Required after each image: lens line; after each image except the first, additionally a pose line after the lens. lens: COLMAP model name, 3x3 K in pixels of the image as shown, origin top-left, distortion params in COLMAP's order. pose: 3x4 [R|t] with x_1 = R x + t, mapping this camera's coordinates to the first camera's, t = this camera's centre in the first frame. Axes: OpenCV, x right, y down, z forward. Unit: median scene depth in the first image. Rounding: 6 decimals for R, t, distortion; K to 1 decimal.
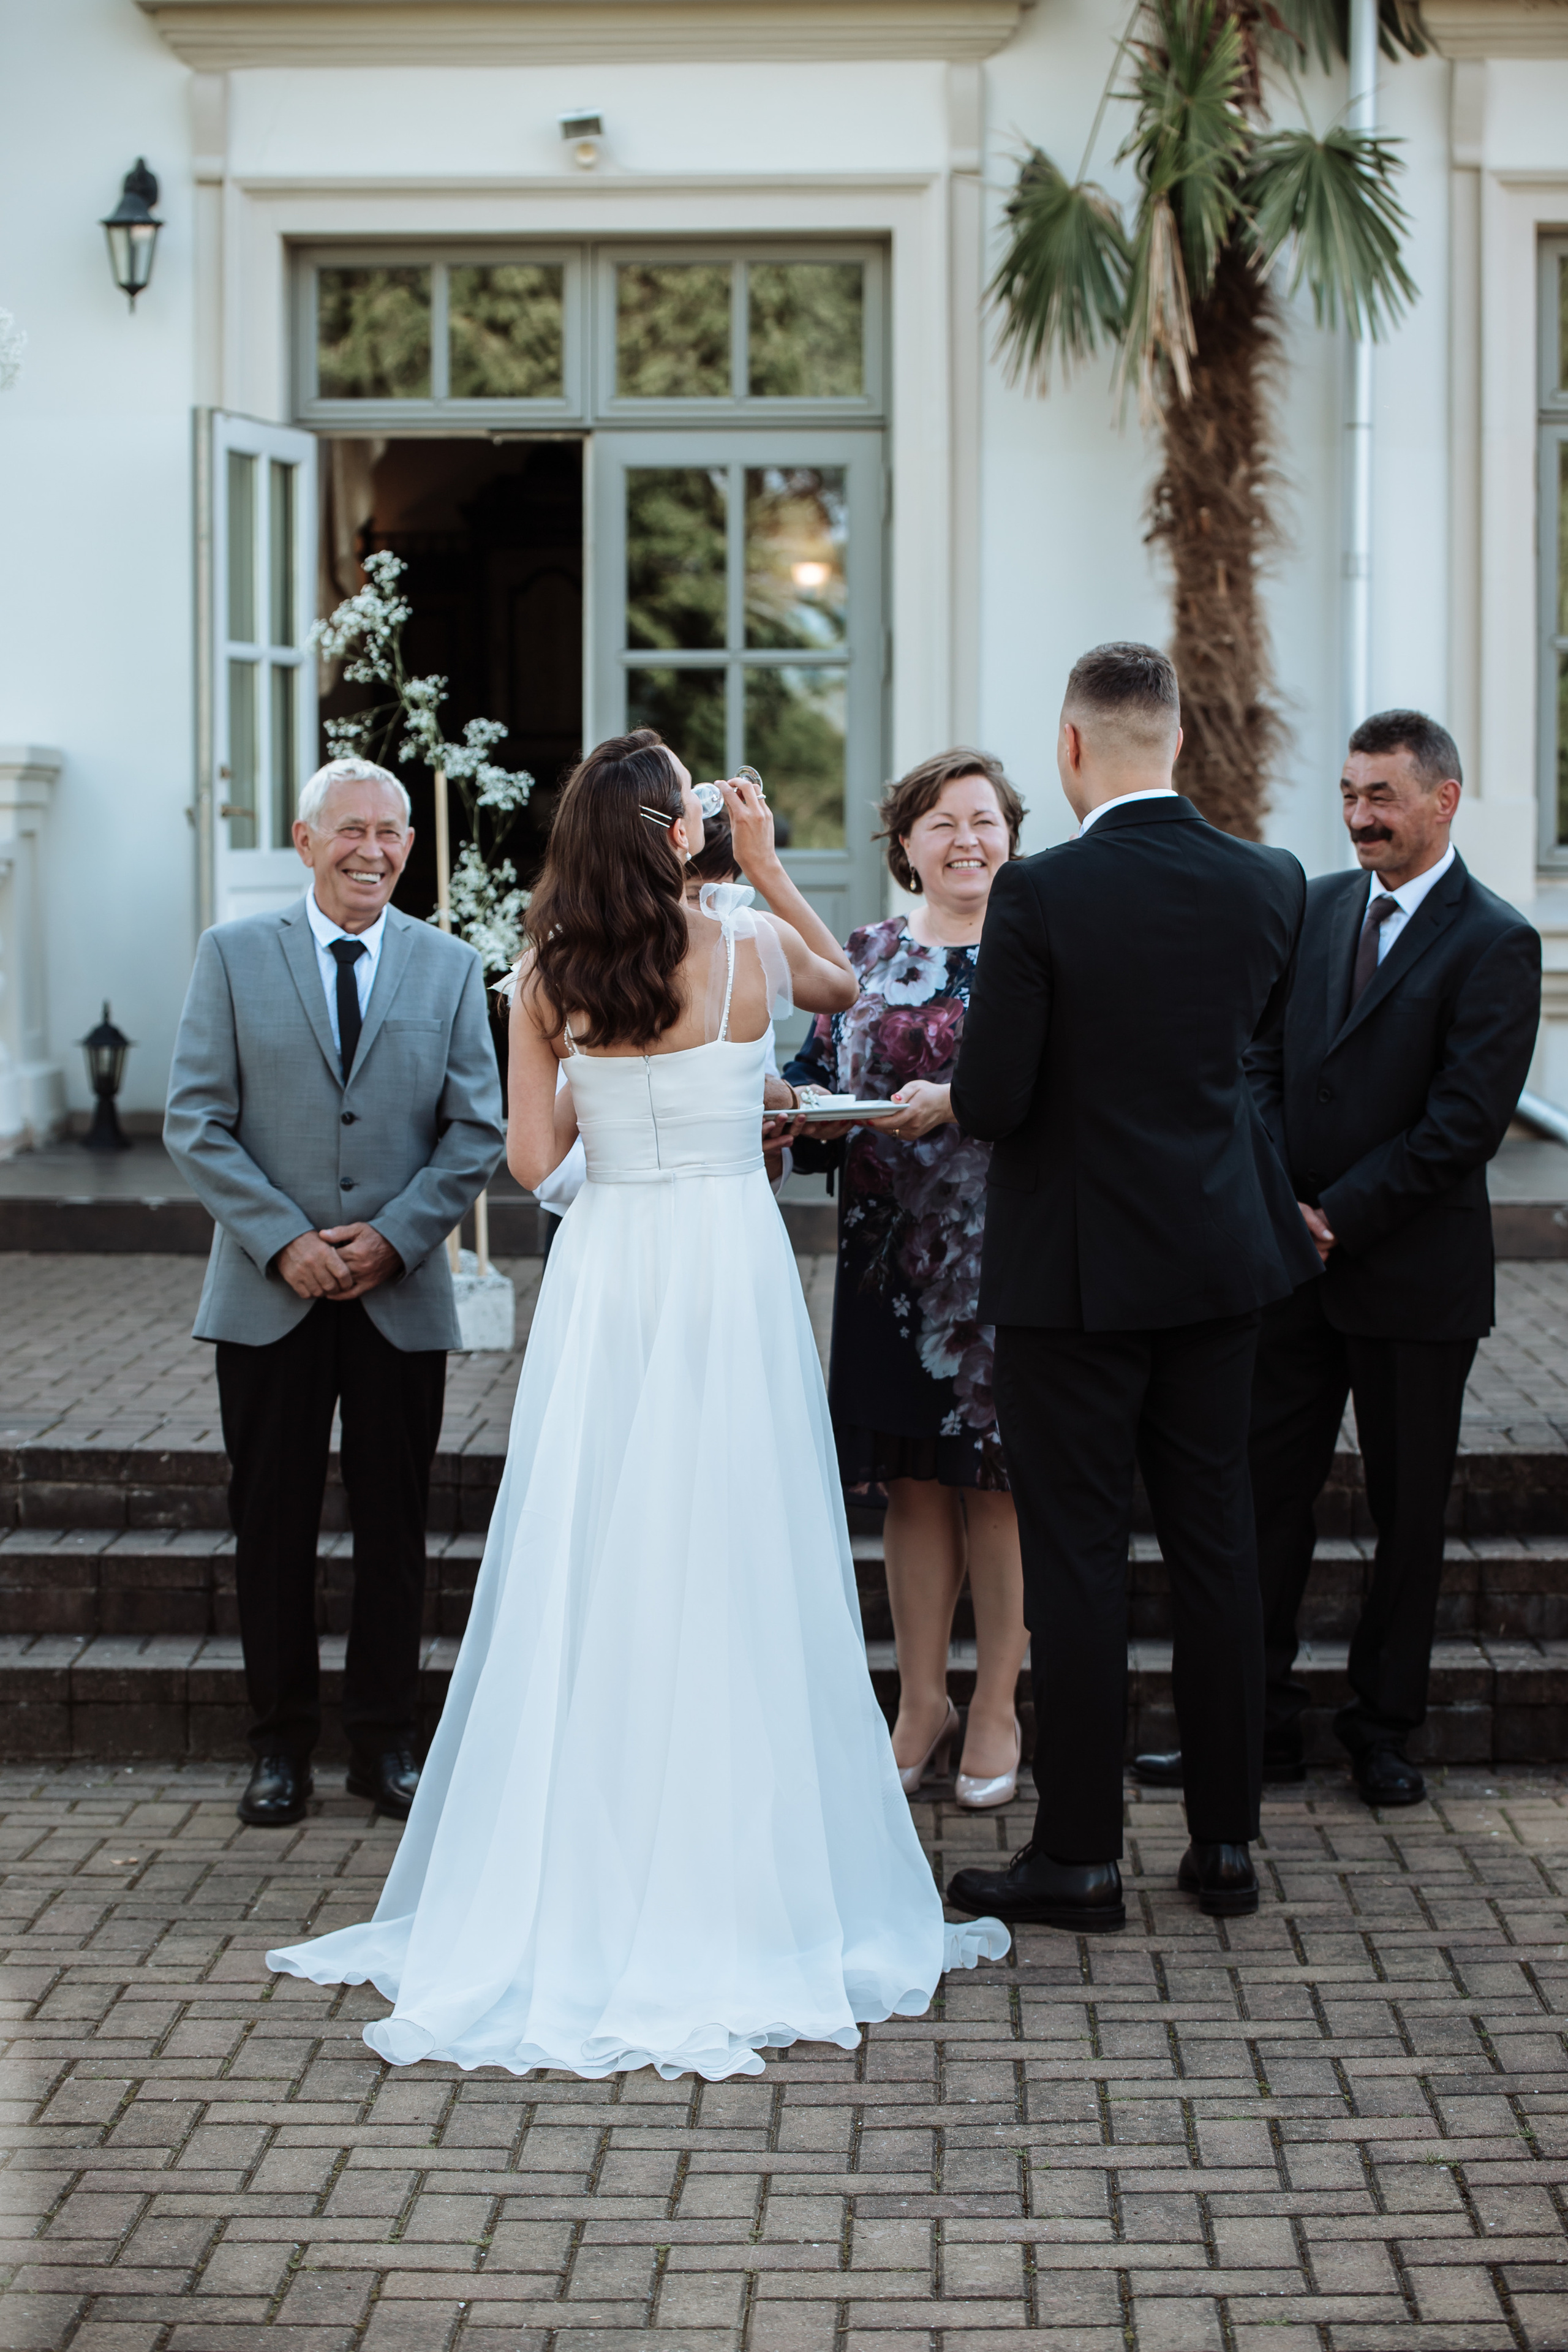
lens RADIAL K [[4980.6, 0, 786.1], [0, 4980.6, 1180.9], [0, 0, 1]] dist [-0.103409, 0.000000]
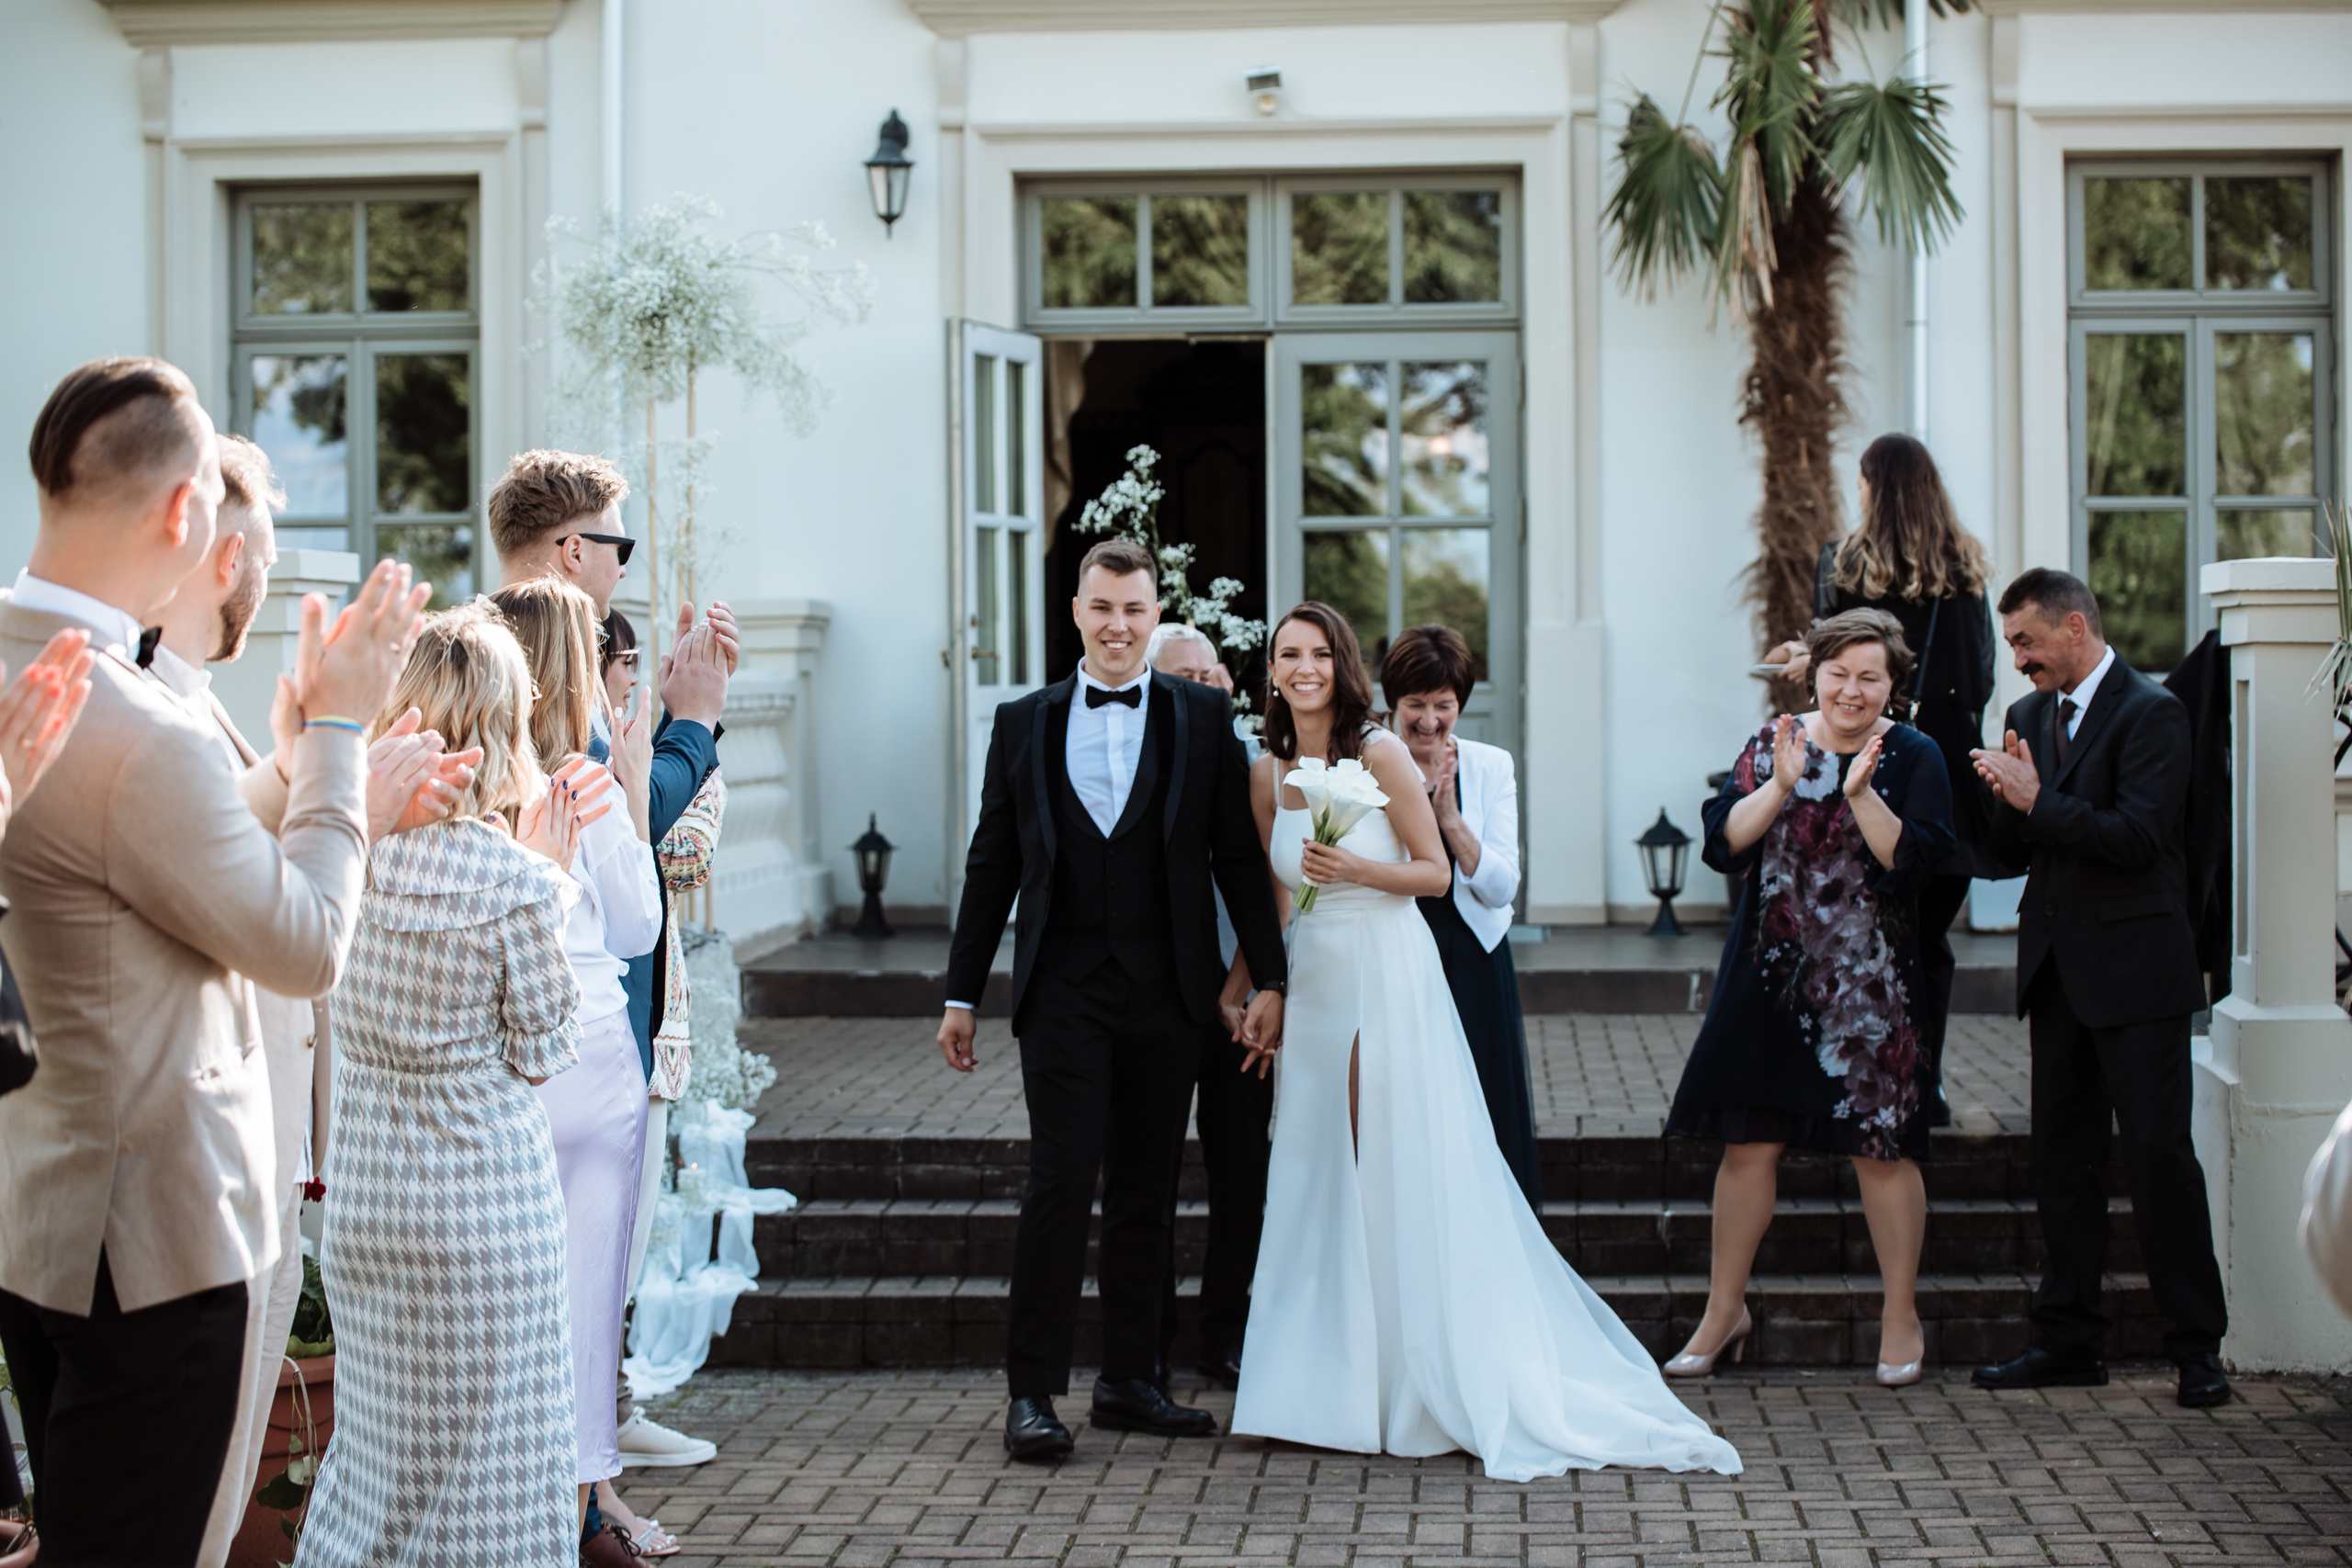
lens RADIAL K [[4980.2, 0, 1200.2], [0, 4980.2, 766.1], [0, 0, 1]] dist [-0.103409, 0.000000]
pose [[0.999523, -0.007601, -0.029933, -0.022749], [0.006035, 0.998624, -0.052085, 0.016015], [0.030288, 0.051879, 0.998194, -0.200309]]
